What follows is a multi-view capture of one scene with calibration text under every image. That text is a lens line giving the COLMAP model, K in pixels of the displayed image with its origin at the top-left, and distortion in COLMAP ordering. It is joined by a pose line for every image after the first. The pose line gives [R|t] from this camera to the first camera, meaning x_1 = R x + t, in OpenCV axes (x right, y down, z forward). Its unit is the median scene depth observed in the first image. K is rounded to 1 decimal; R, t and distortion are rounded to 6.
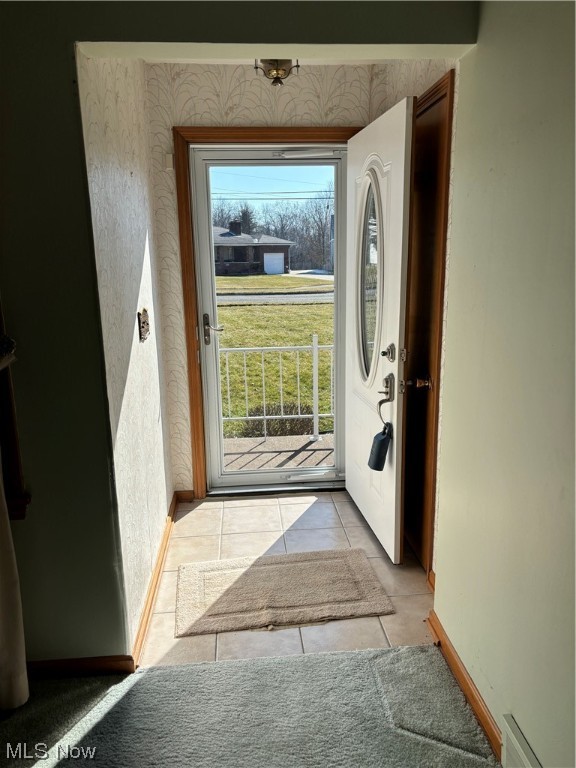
lens RADIAL K [[572.3, 0, 292.2], [0, 572.3, 387.8], [0, 0, 1]] dist [0.028436, -0.003515]
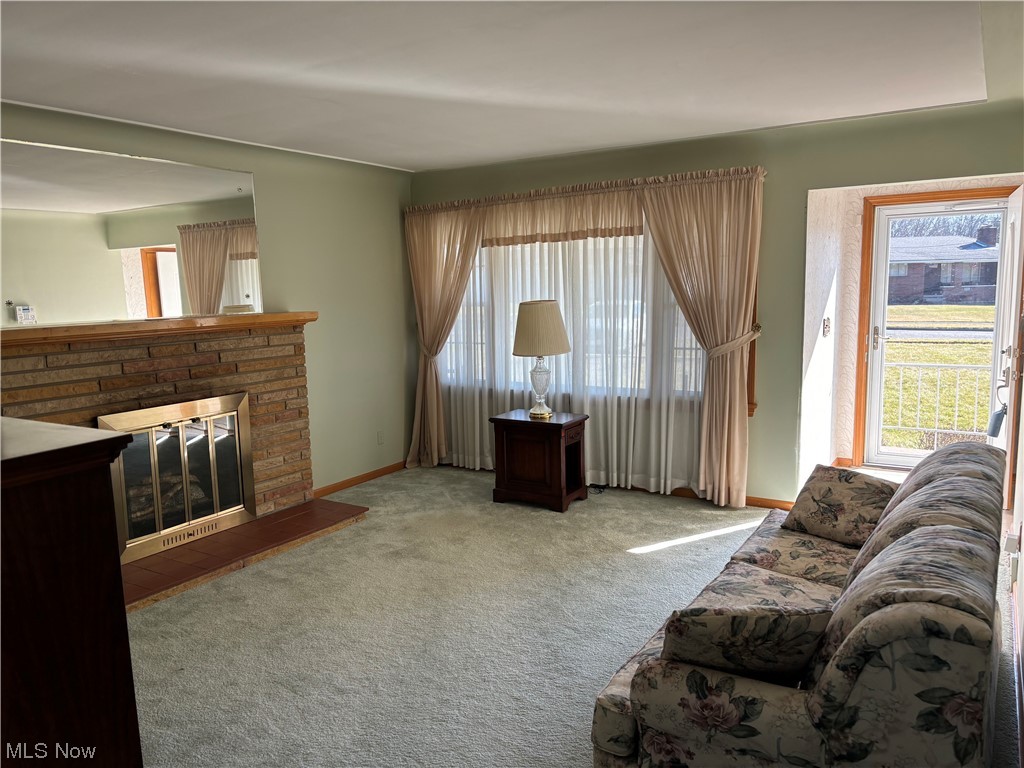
lens RADIAL K [[763.0, 0, 509.1], [0, 763.0, 391.7], [0, 0, 1]] dist [0.028436, -0.003515]
pose [[0.795089, 0.081091, -0.601047, 0.258228], [-0.127998, 0.991135, -0.035600, 0.196650], [0.592832, 0.105238, 0.798420, -0.929744]]
